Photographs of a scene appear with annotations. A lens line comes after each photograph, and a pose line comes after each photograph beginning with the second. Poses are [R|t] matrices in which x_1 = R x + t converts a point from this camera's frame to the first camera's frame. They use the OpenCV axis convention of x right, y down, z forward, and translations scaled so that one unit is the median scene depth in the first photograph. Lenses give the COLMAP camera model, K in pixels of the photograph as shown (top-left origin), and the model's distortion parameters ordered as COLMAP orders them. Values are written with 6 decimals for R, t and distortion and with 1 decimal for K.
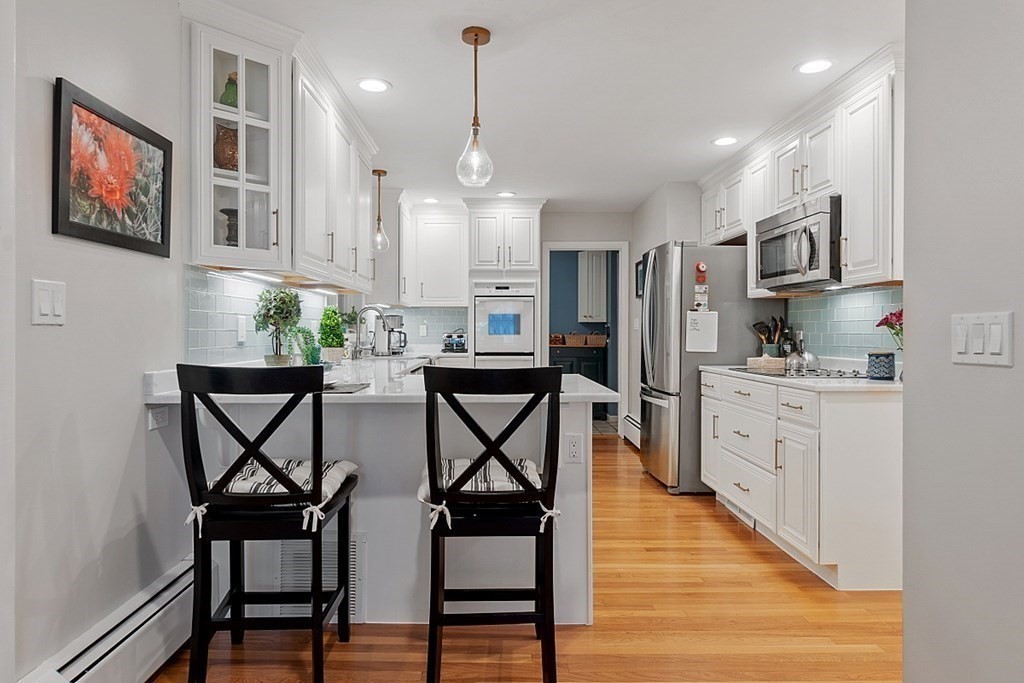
lens RADIAL K [[508.0, 0, 508.6], [0, 508.0, 337.1], [0, 0, 1]] dist [0.000649, 0.000139]
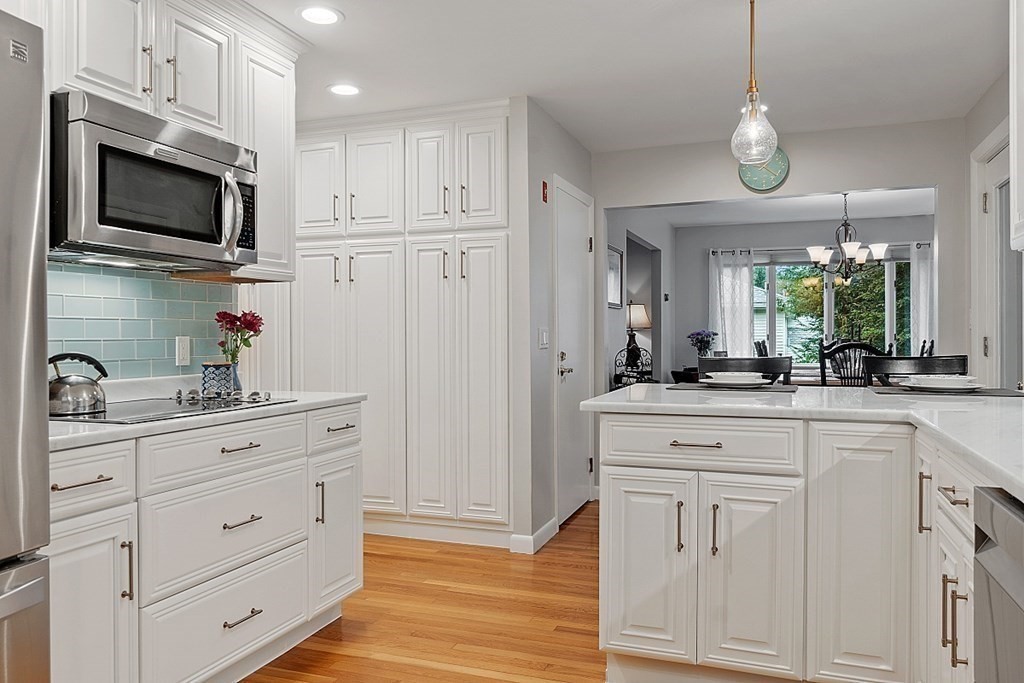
lens RADIAL K [[726.3, 0, 512.9], [0, 726.3, 338.4], [0, 0, 1]] dist [-0.003447, 0.002092]
pose [[-0.922573, -0.002457, 0.385814, -0.121450], [0.002414, 0.999923, 0.012141, -0.018887], [-0.385814, 0.012132, -0.922497, 1.672810]]
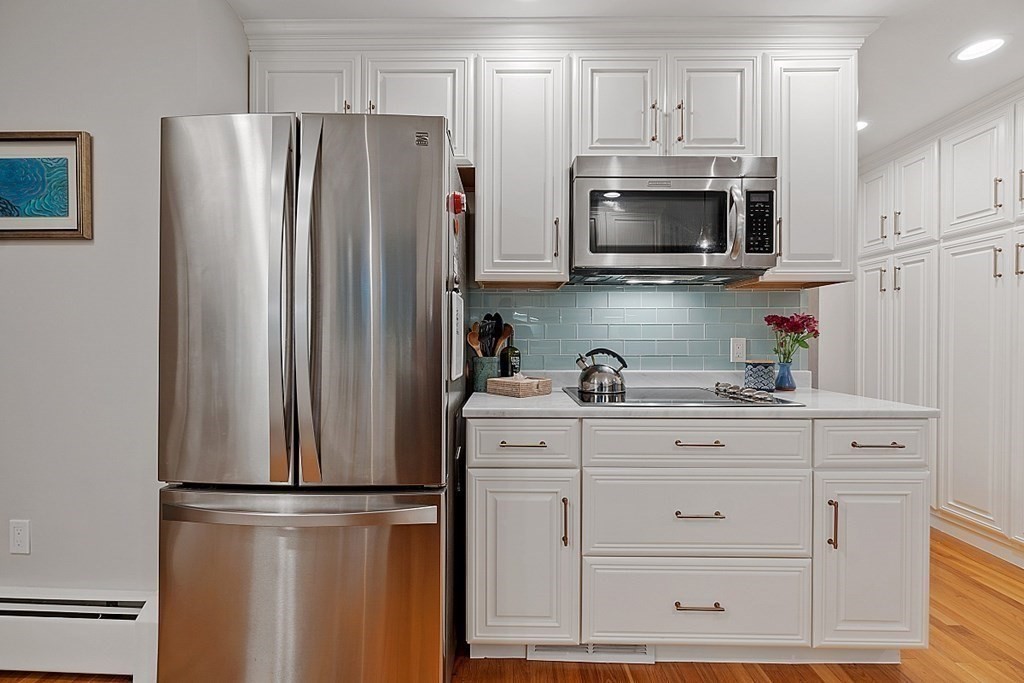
lens RADIAL K [[444.2, 0, 512.0], [0, 444.2, 341.5], [0, 0, 1]] dist [-0.002183, 0.000097]
pose [[0.052966, -0.010199, 0.998544, -0.055265], [0.006105, 0.999932, 0.009889, -0.013232], [-0.998578, 0.005572, 0.053024, 1.230461]]
